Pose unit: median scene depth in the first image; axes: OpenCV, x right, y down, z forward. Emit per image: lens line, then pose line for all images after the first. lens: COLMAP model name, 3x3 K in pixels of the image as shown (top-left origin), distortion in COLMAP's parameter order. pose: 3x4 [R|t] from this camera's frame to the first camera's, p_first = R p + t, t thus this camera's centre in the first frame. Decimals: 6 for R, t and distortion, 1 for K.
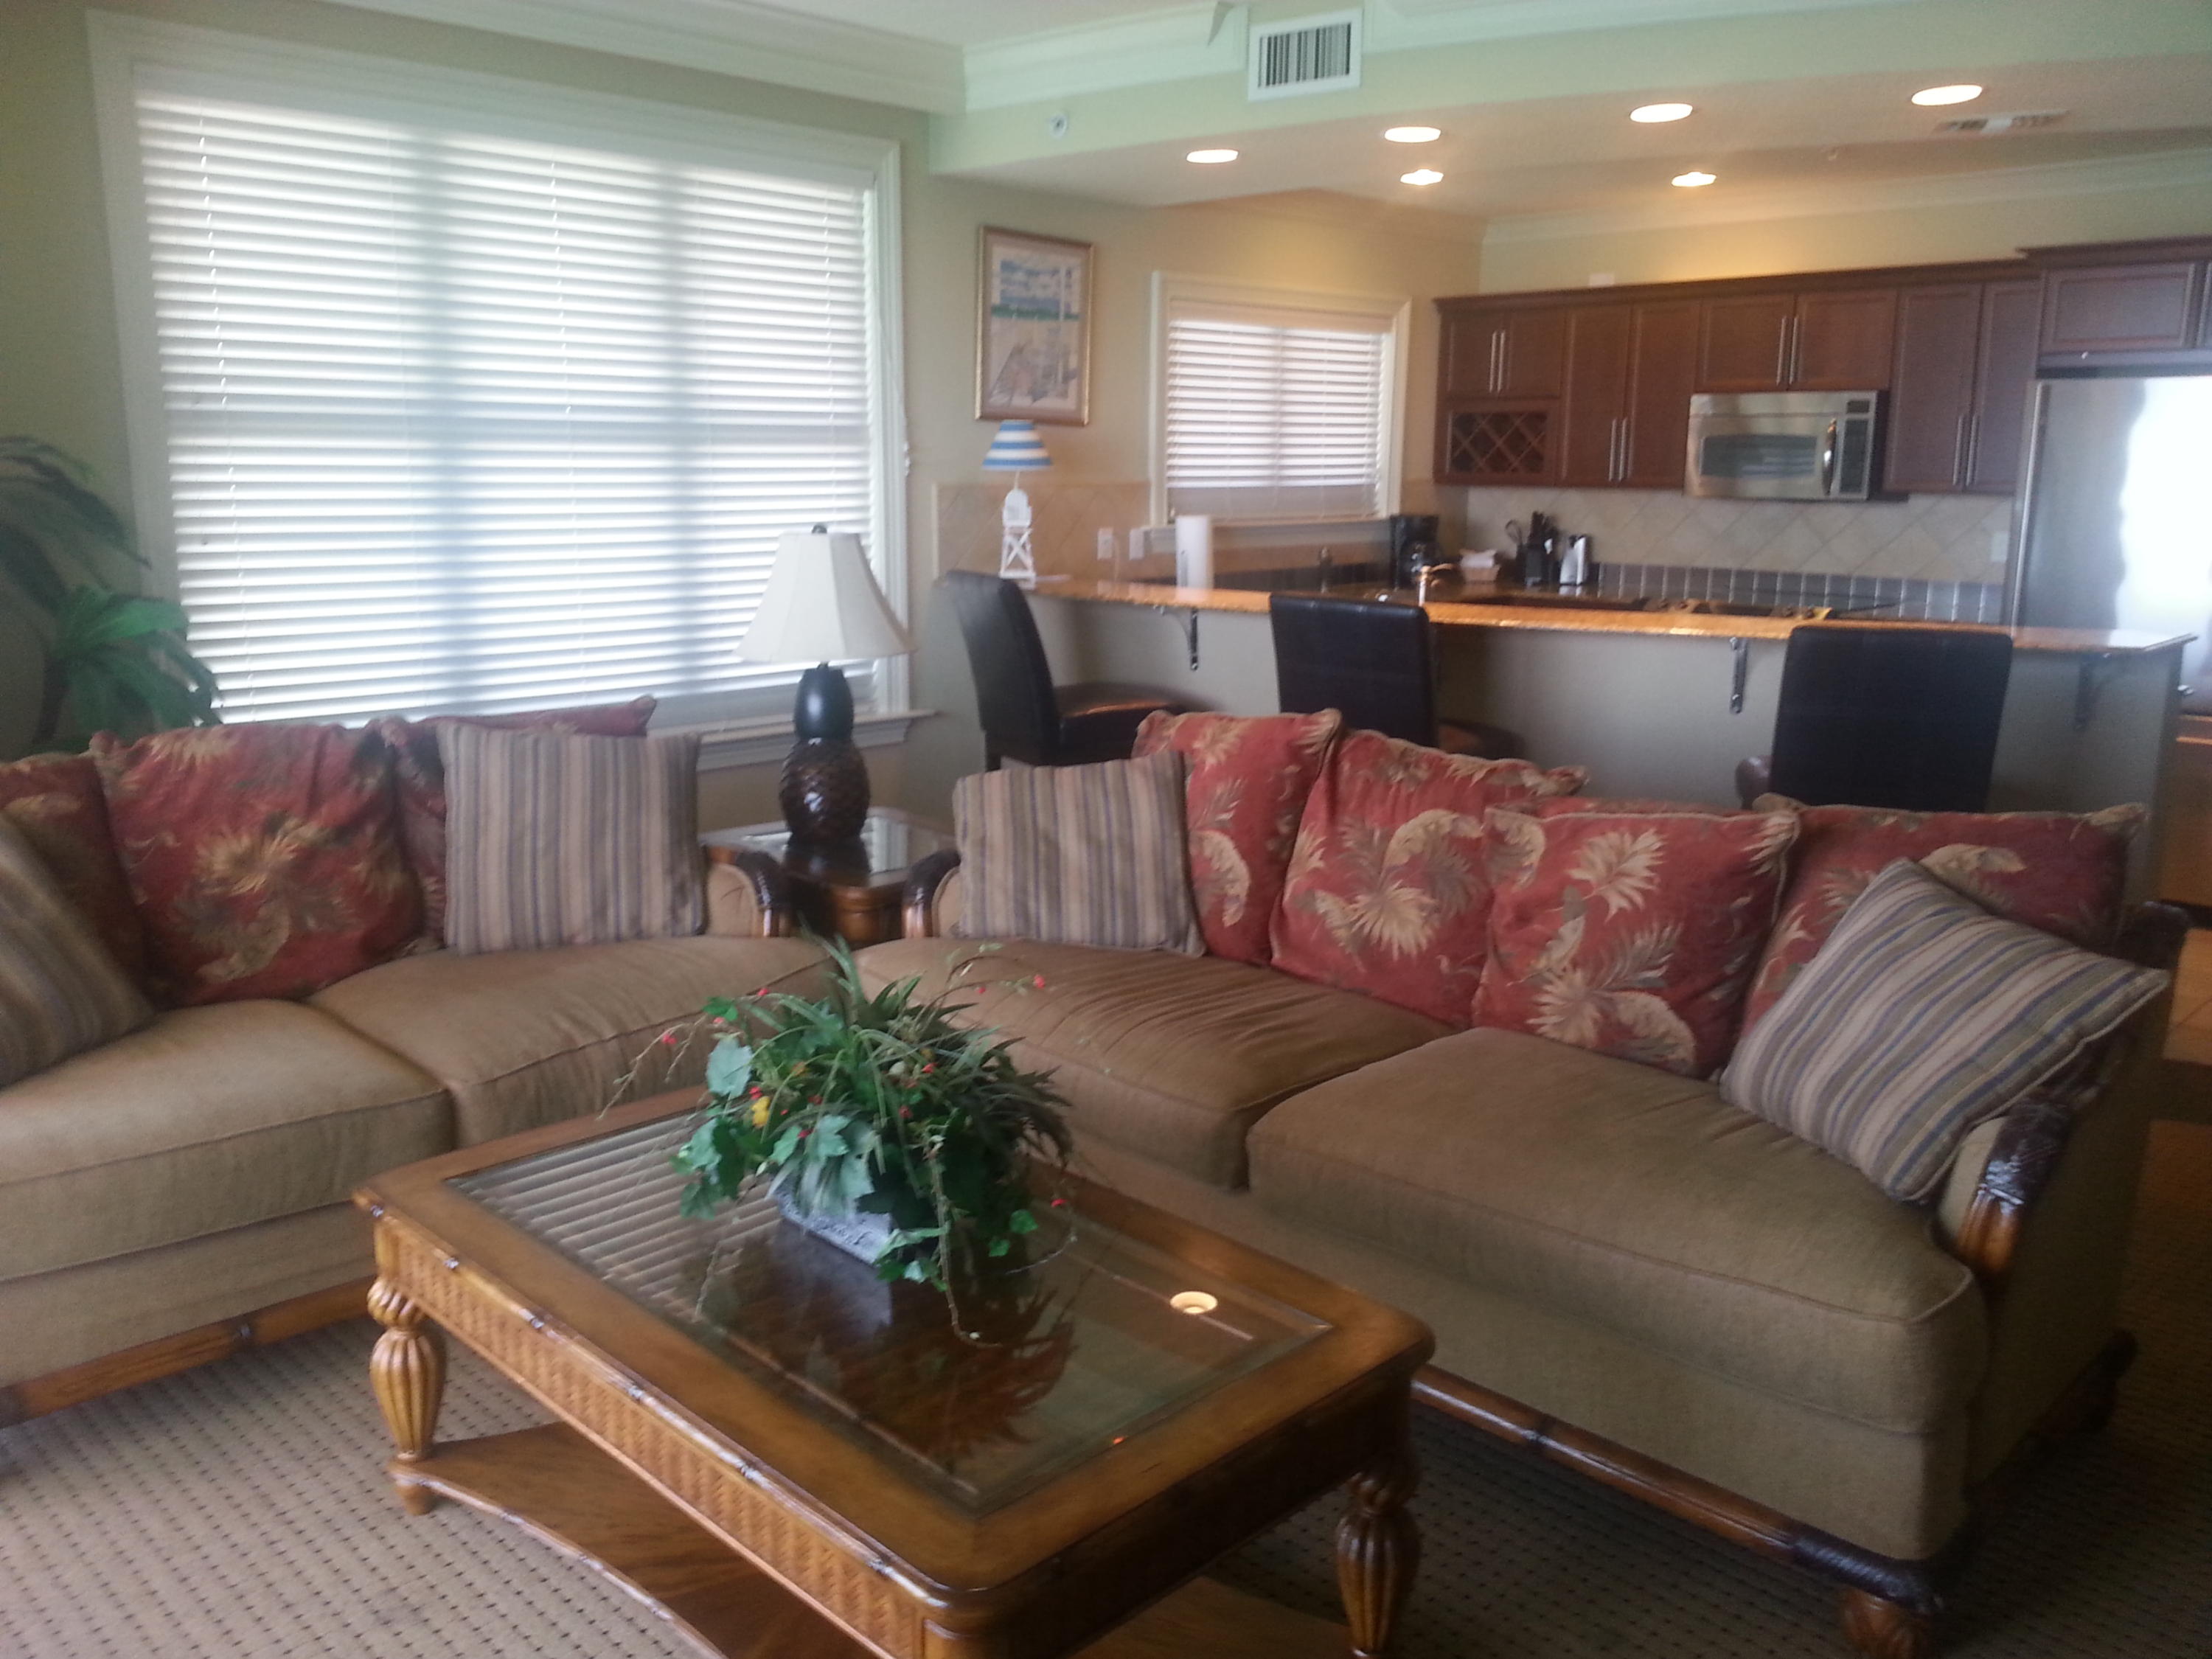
lens RADIAL K [[1765.2, 0, 1079.4], [0, 1765.2, 782.6], [0, 0, 1]] dist [0.099417, -0.142773]
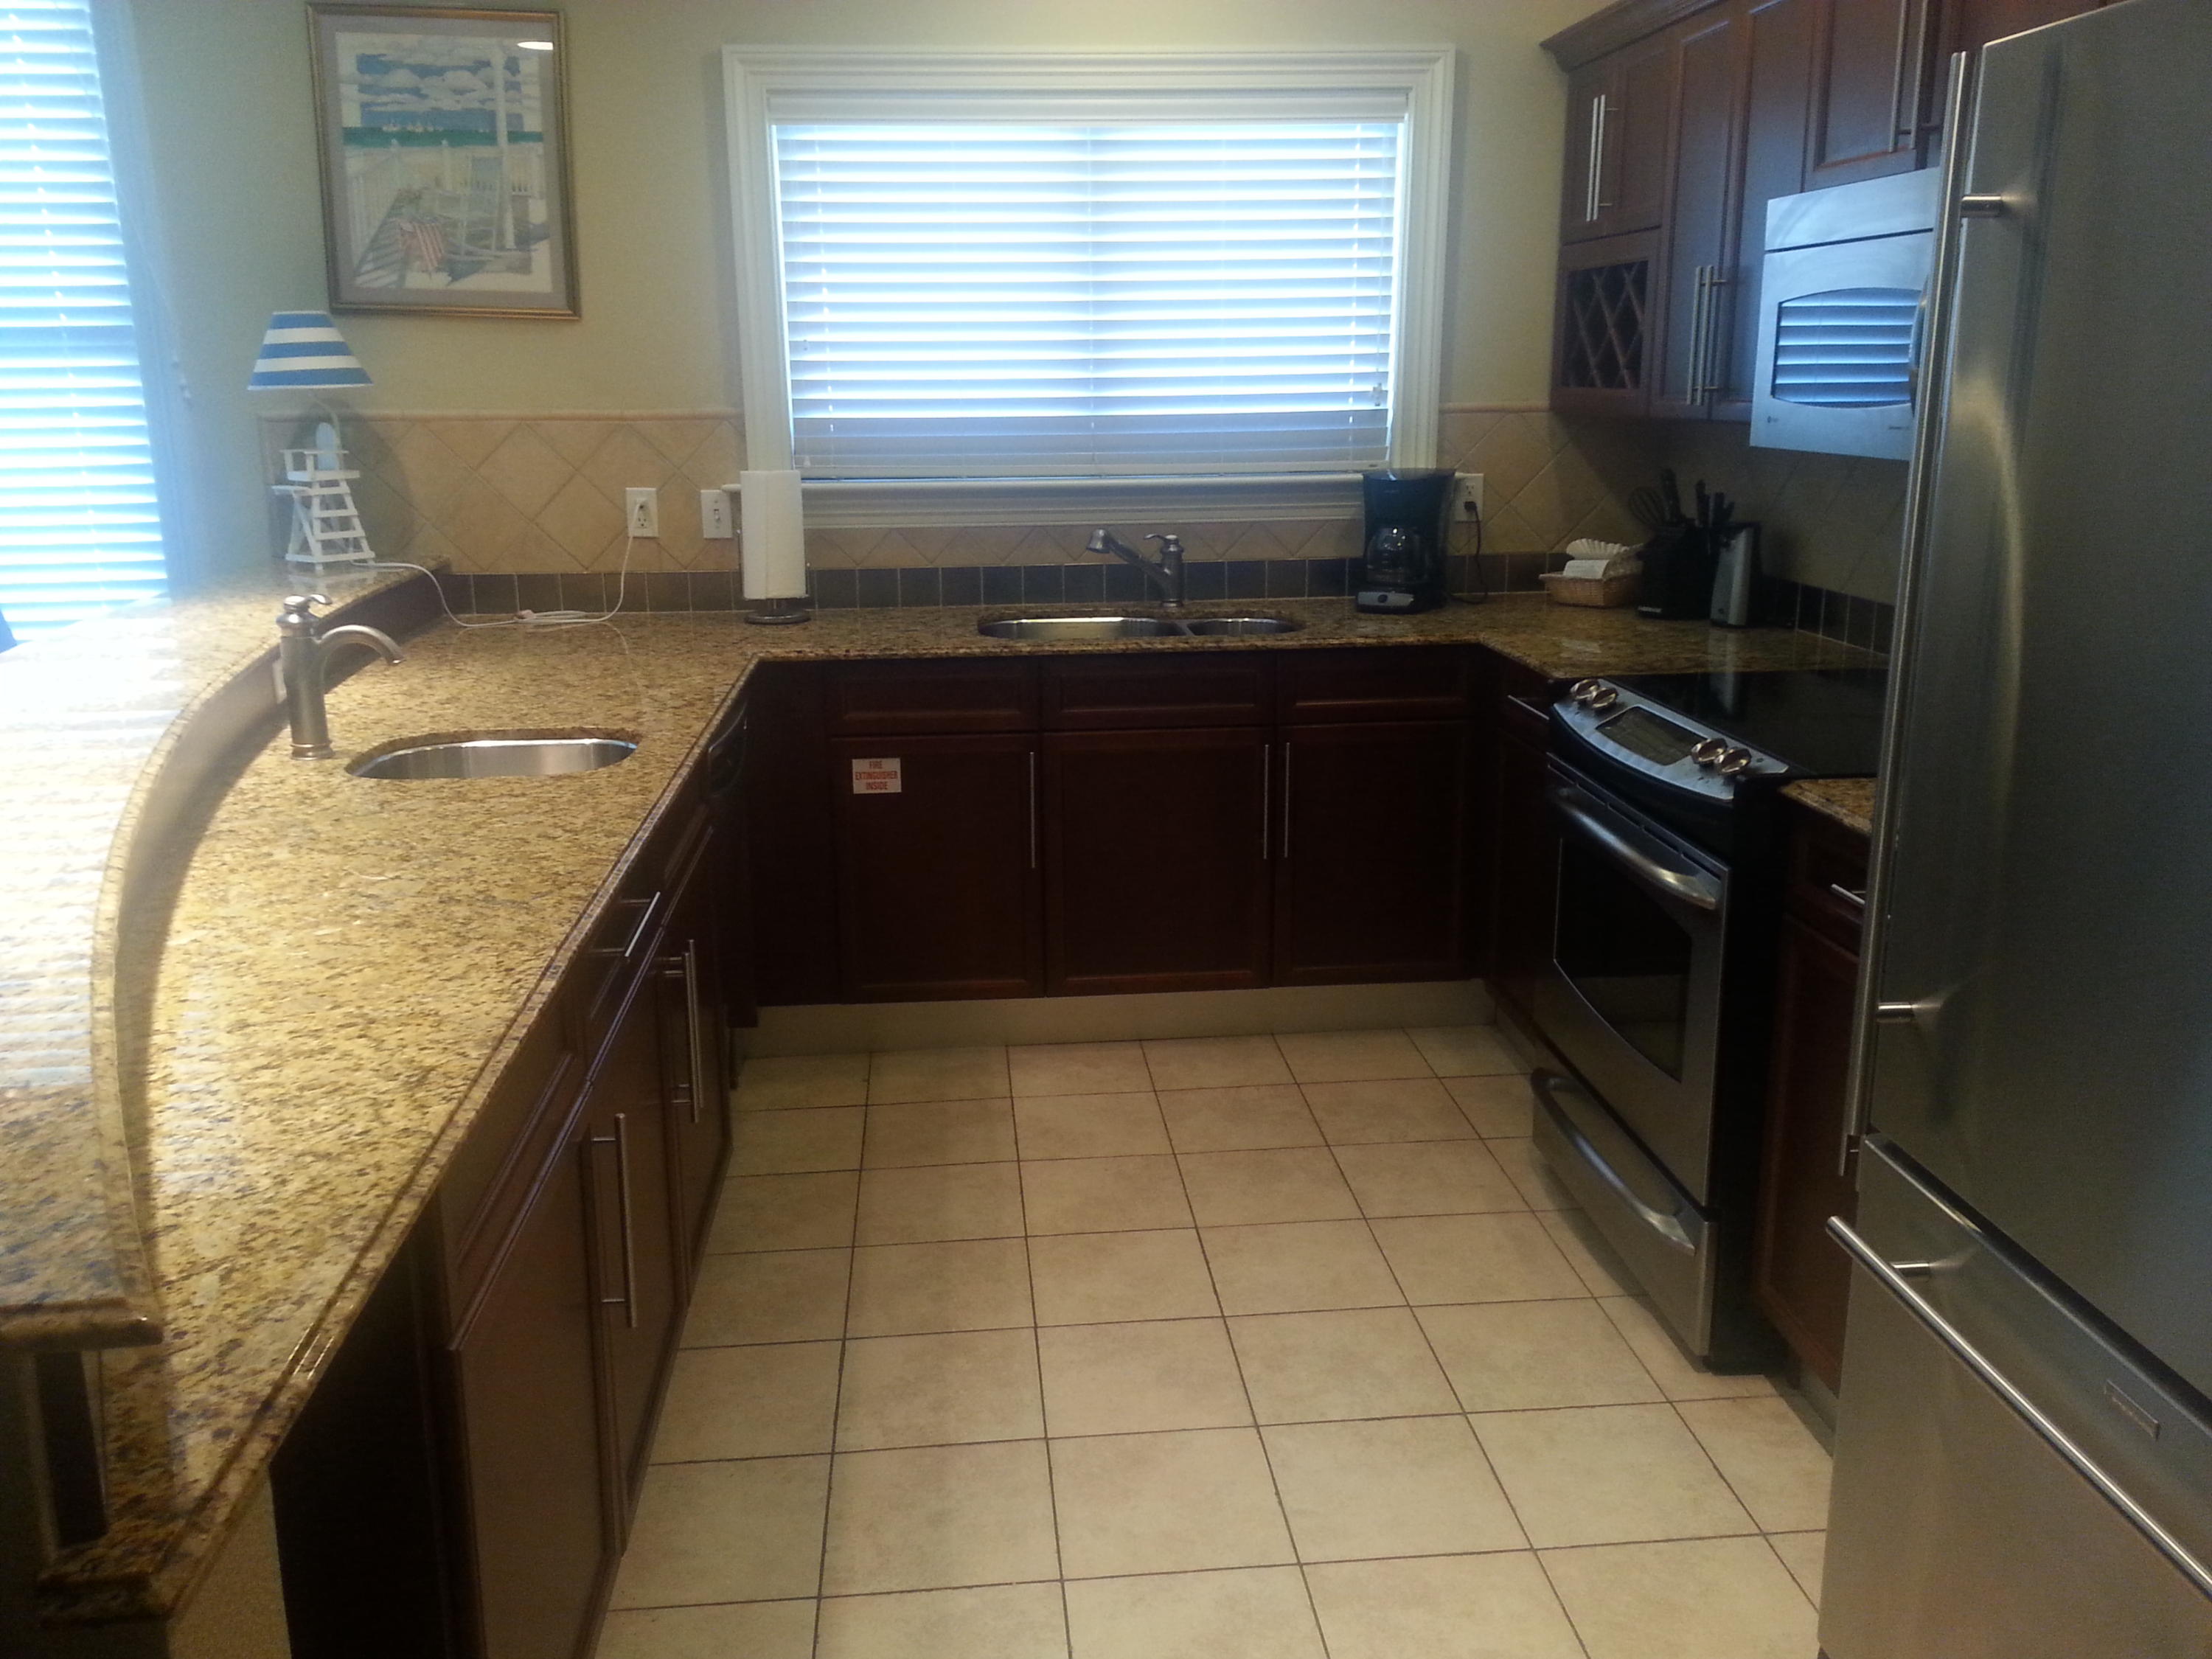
lens RADIAL K [[1765.2, 0, 1079.4], [0, 1765.2, 782.6], [0, 0, 1]] dist [0.099417, -0.142773]
pose [[0.763185, 0.127371, -0.633502, 0.525298], [-0.102346, 0.991832, 0.076120, -0.101890], [0.638023, 0.006742, 0.769988, 0.608179]]
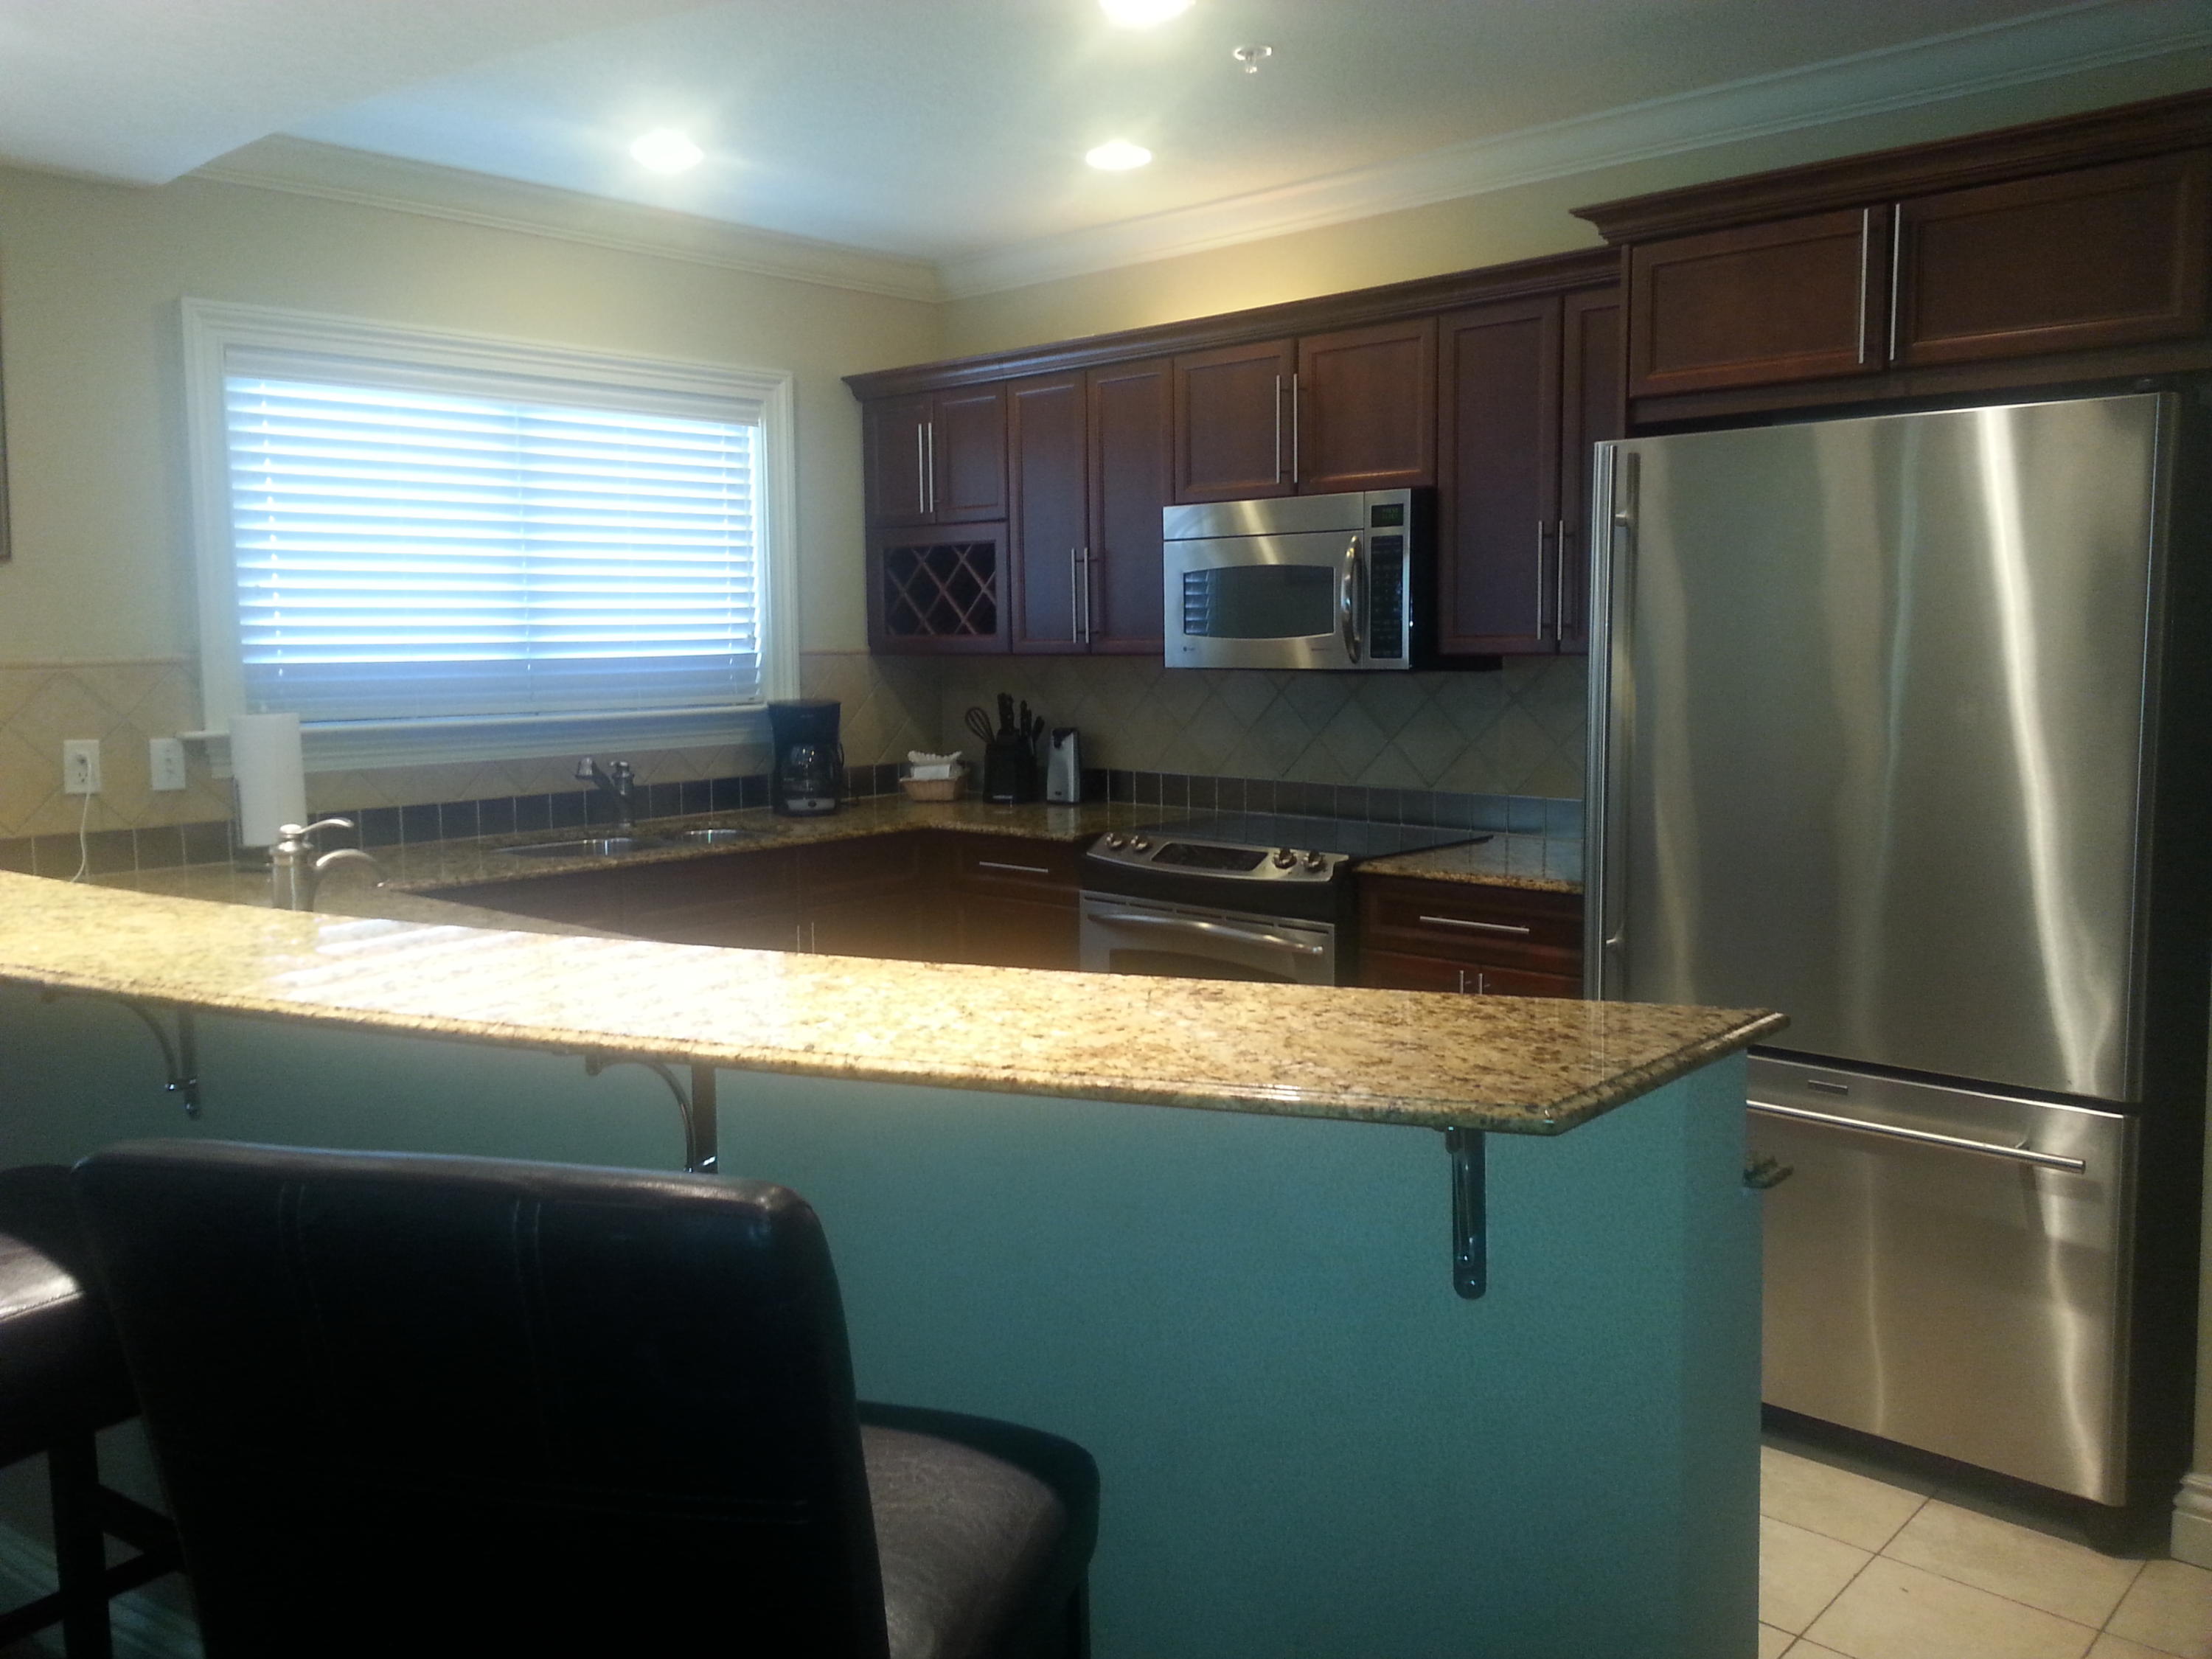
lens RADIAL K [[1765.2, 0, 1079.4], [0, 1765.2, 782.6], [0, 0, 1]] dist [0.099417, -0.142773]
pose [[0.999090, -0.023311, 0.035727, 0.302536], [0.026735, 0.994772, -0.098556, -0.063647], [-0.033242, 0.099422, 0.994490, 0.413845]]
